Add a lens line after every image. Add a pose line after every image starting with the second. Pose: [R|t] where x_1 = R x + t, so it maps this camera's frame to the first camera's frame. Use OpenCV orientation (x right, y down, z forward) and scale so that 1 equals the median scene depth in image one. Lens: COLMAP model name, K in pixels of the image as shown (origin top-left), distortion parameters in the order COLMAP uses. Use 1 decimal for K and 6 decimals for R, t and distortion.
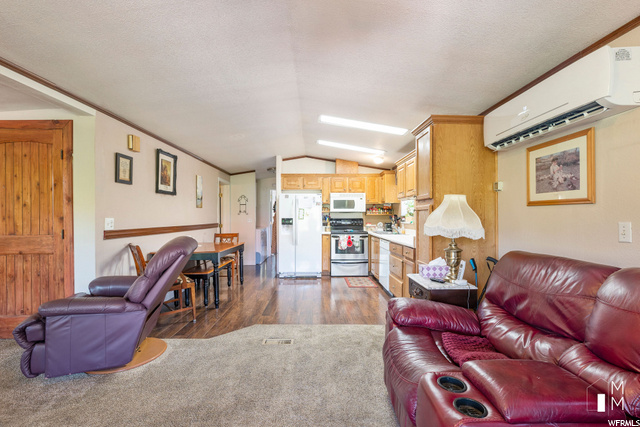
lens RADIAL K [[293.0, 0, 318.5], [0, 293.0, 203.1], [0, 0, 1]] dist [-0.001108, -0.000215]
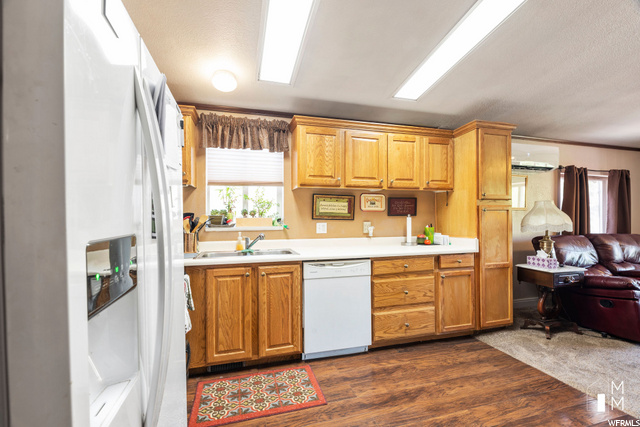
lens RADIAL K [[283.6, 0, 318.1], [0, 283.6, 212.1], [0, 0, 1]] dist [-0.001006, -0.000127]
pose [[-0.260869, 0.015639, 0.965248, -0.213266], [-0.042887, 0.998694, -0.027771, 0.042498], [-0.964421, -0.048641, -0.259858, 0.951175]]
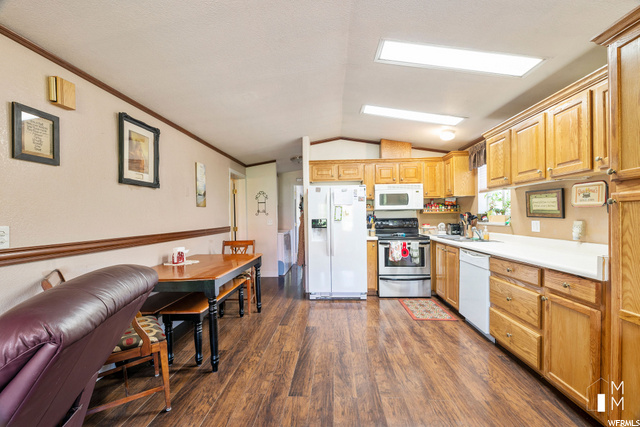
lens RADIAL K [[283.6, 0, 318.1], [0, 283.6, 212.1], [0, 0, 1]] dist [-0.001006, -0.000127]
pose [[0.997282, -0.013119, -0.072507, -0.056524], [0.015526, 0.999343, 0.032734, 0.010100], [0.072030, -0.033771, 0.996831, 0.284911]]
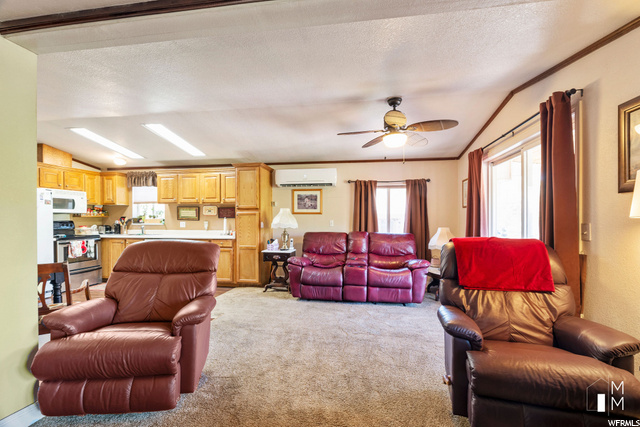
lens RADIAL K [[282.2, 0, 320.5], [0, 282.2, 219.8], [0, 0, 1]] dist [-0.000065, 0.000004]
pose [[0.170900, -0.001812, 0.985287, -0.599648], [-0.045413, 0.998921, 0.009714, 0.009086], [-0.984241, -0.046405, 0.170633, 0.167088]]
